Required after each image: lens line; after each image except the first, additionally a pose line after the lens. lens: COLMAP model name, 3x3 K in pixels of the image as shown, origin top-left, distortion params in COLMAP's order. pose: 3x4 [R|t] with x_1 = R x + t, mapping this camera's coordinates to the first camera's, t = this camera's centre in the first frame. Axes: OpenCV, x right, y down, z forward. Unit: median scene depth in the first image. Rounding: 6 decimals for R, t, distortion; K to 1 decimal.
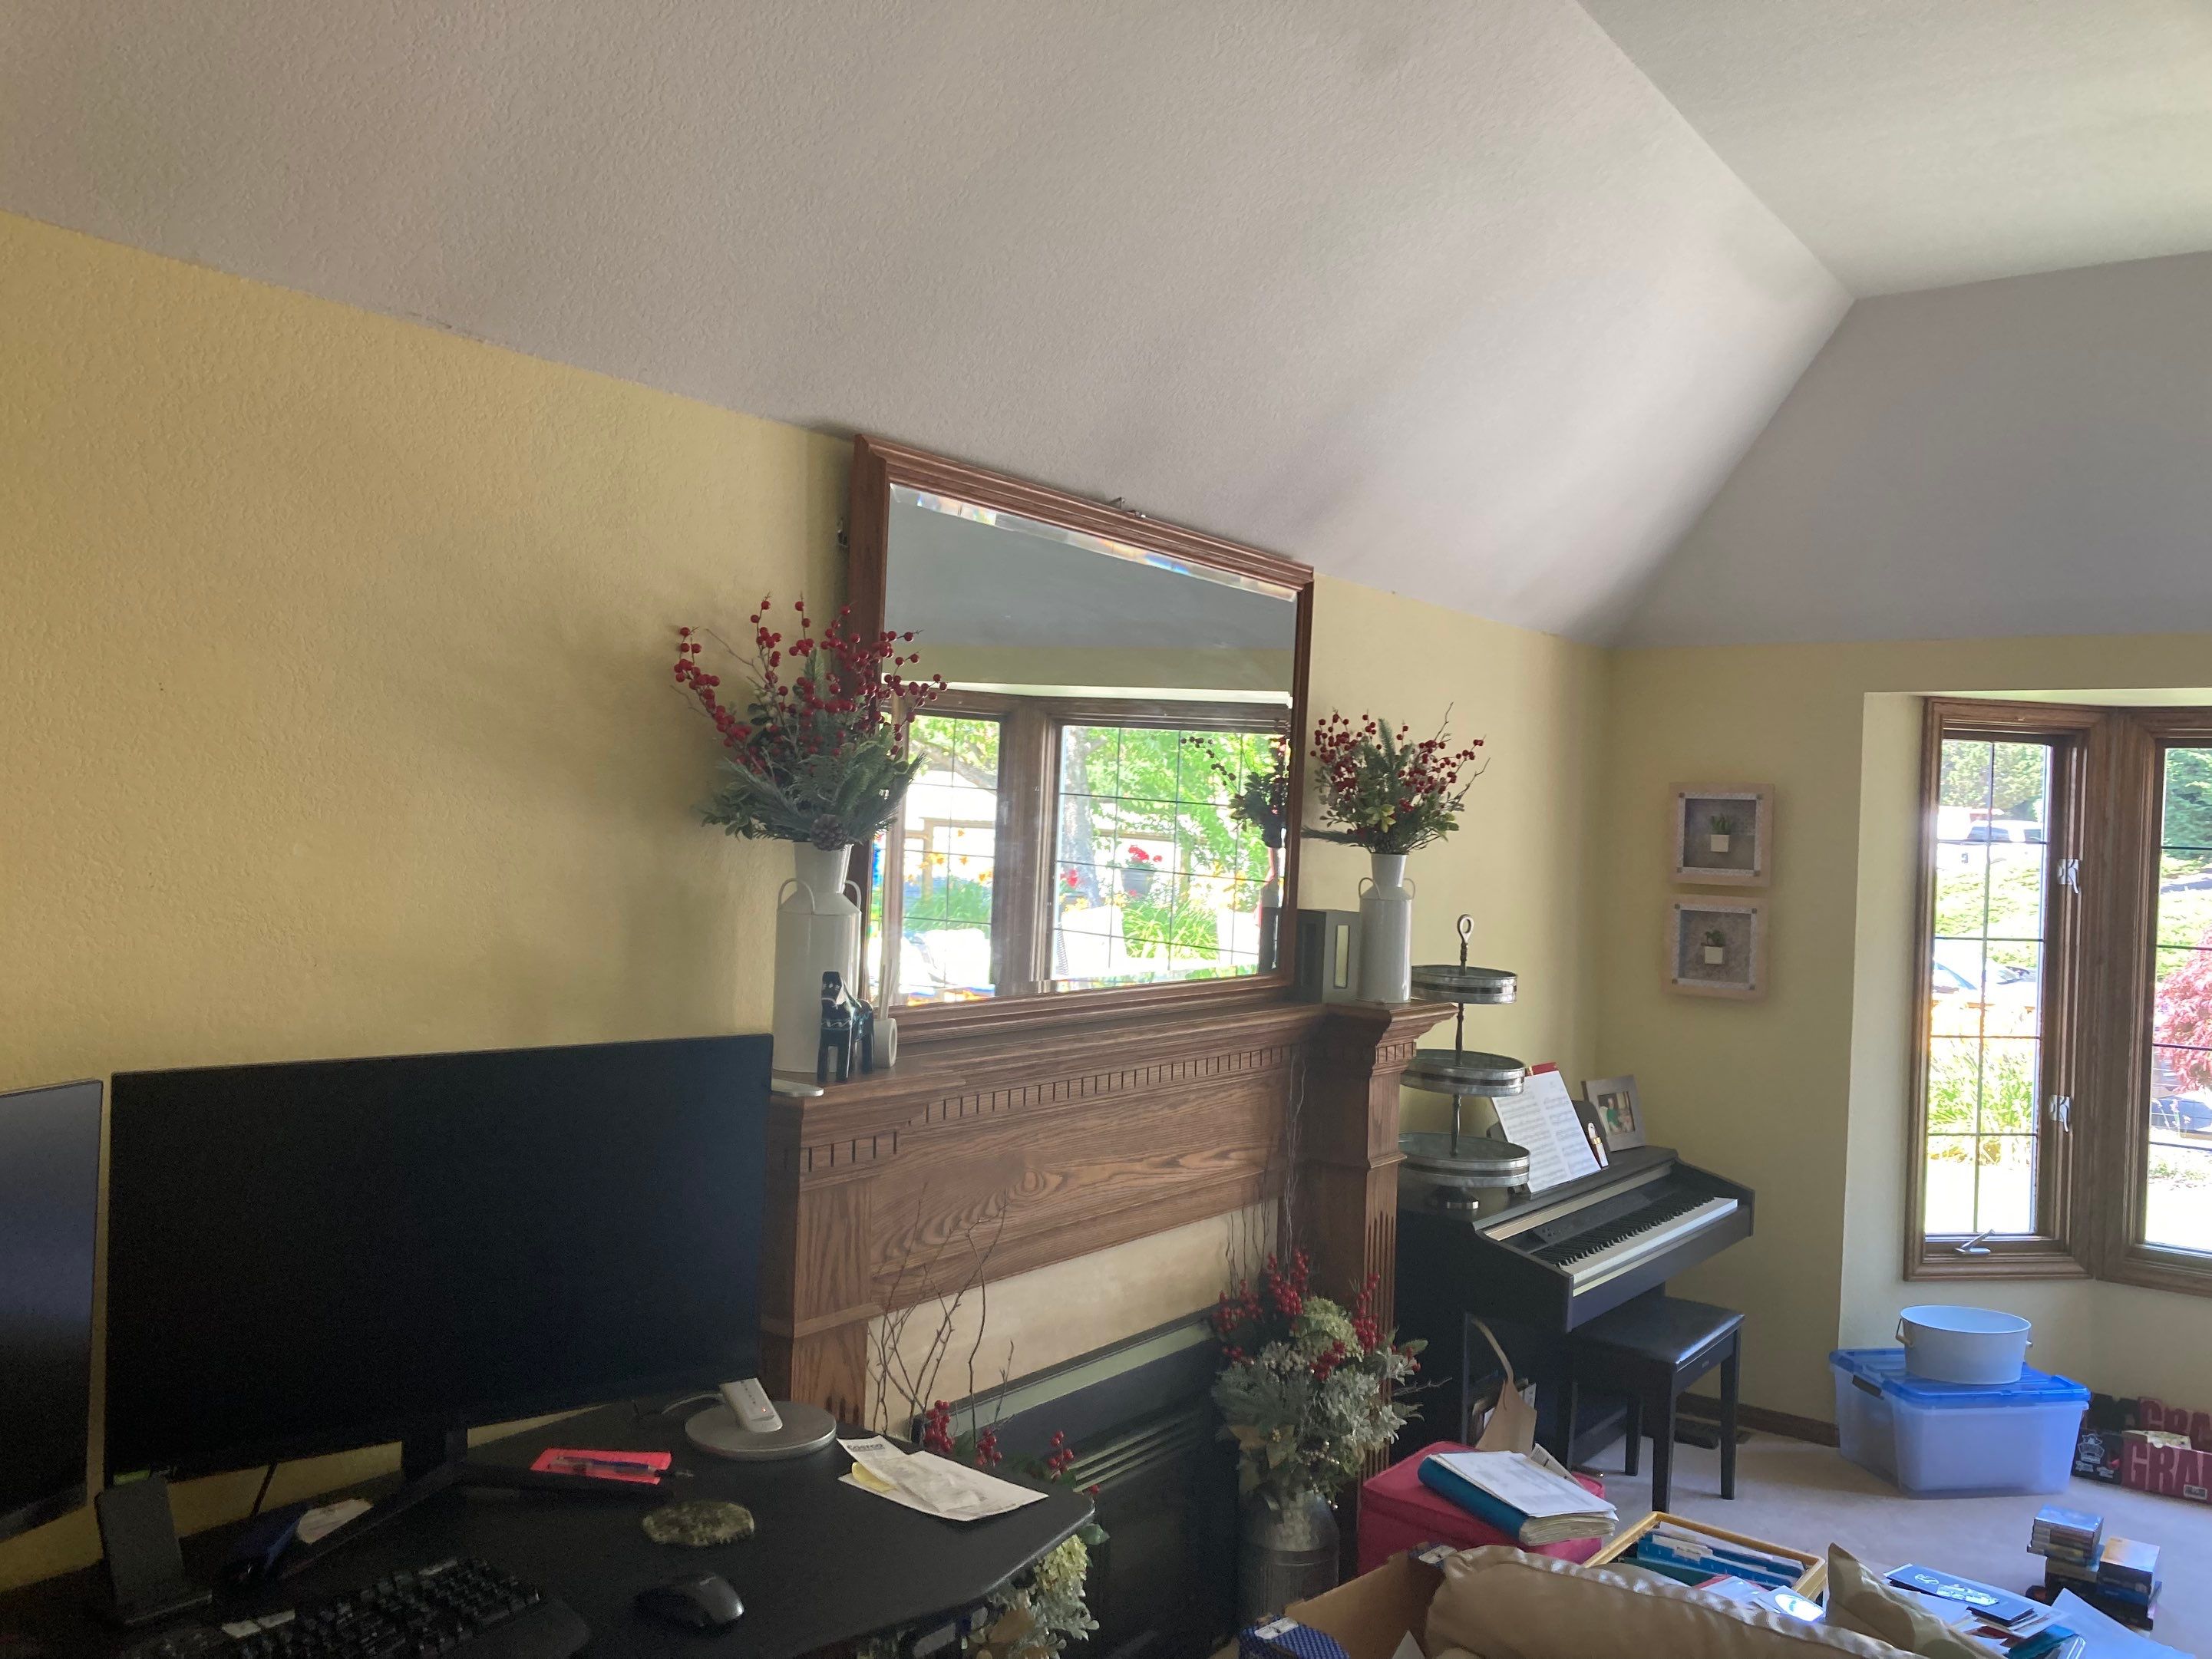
lens RADIAL K [[1783.6, 0, 1099.9], [0, 1783.6, 837.8], [0, 0, 1]] dist [0.003998, 0.000607]
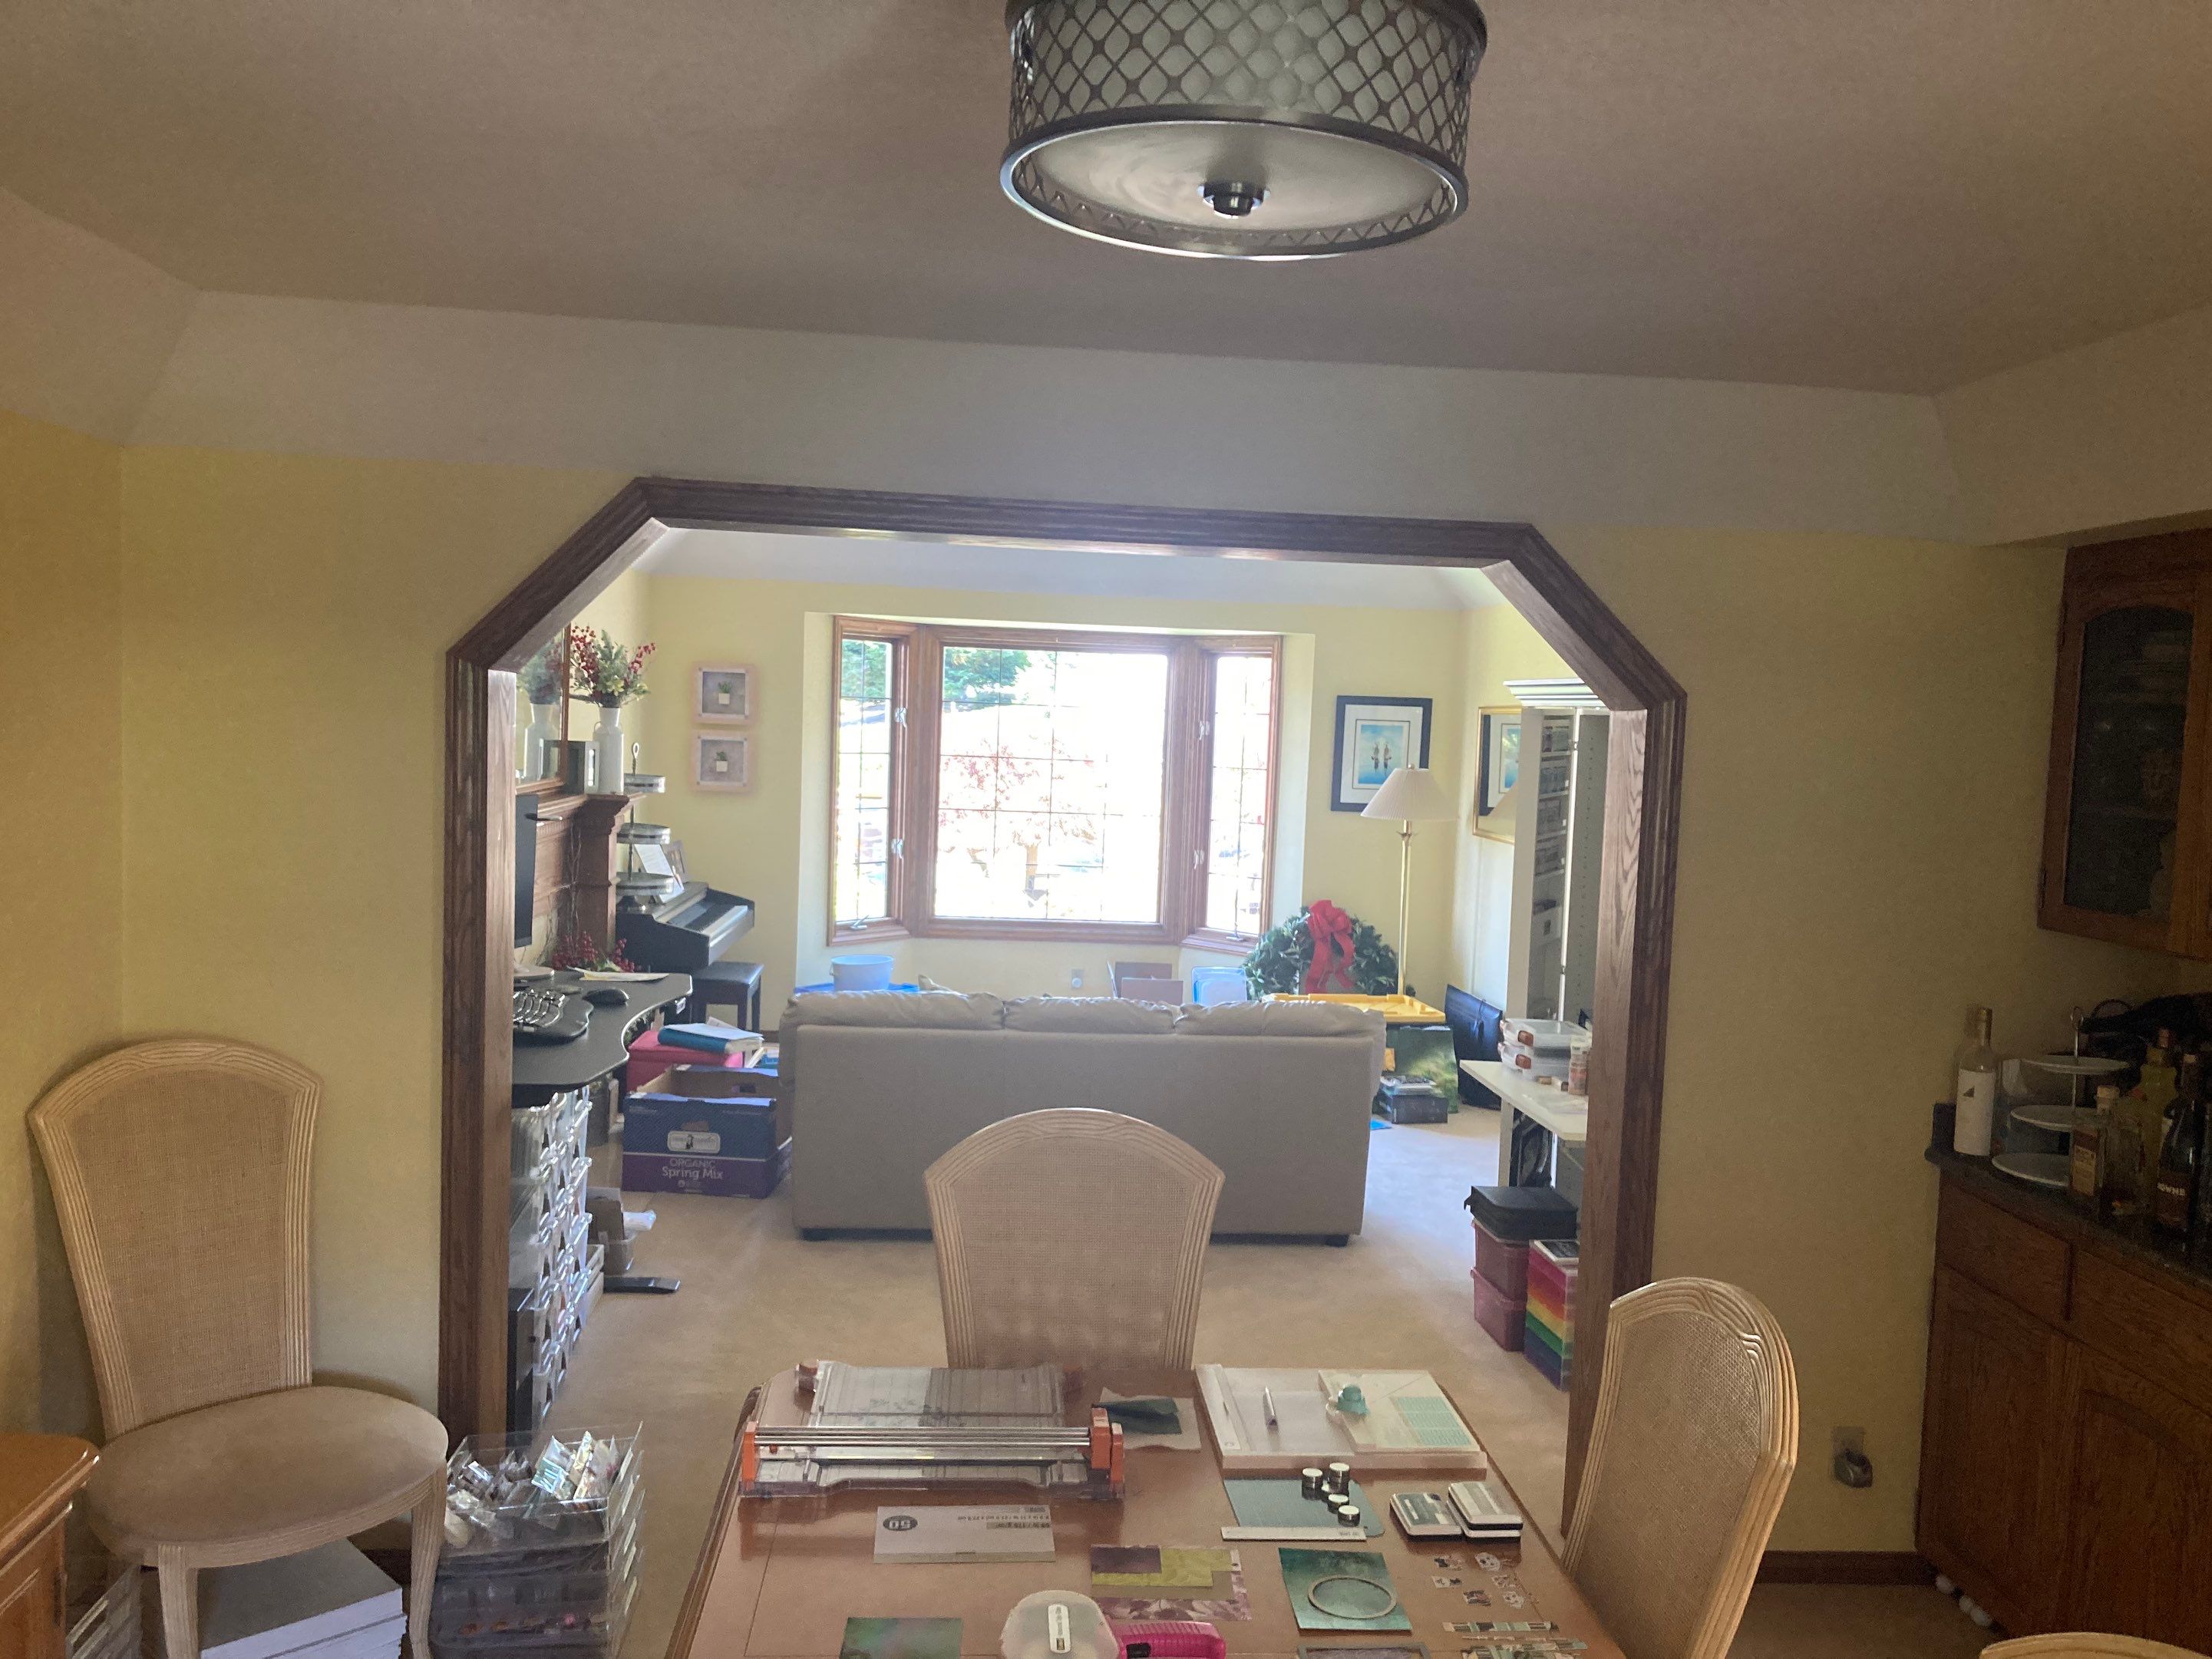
lens RADIAL K [[1783.6, 0, 1106.6], [0, 1783.6, 834.0], [0, 0, 1]] dist [0.003998, 0.000607]
pose [[0.762229, -0.048929, 0.645455, -0.465915], [-0.008505, 0.996296, 0.085568, -0.016748], [-0.647251, -0.070712, 0.758990, -0.506559]]
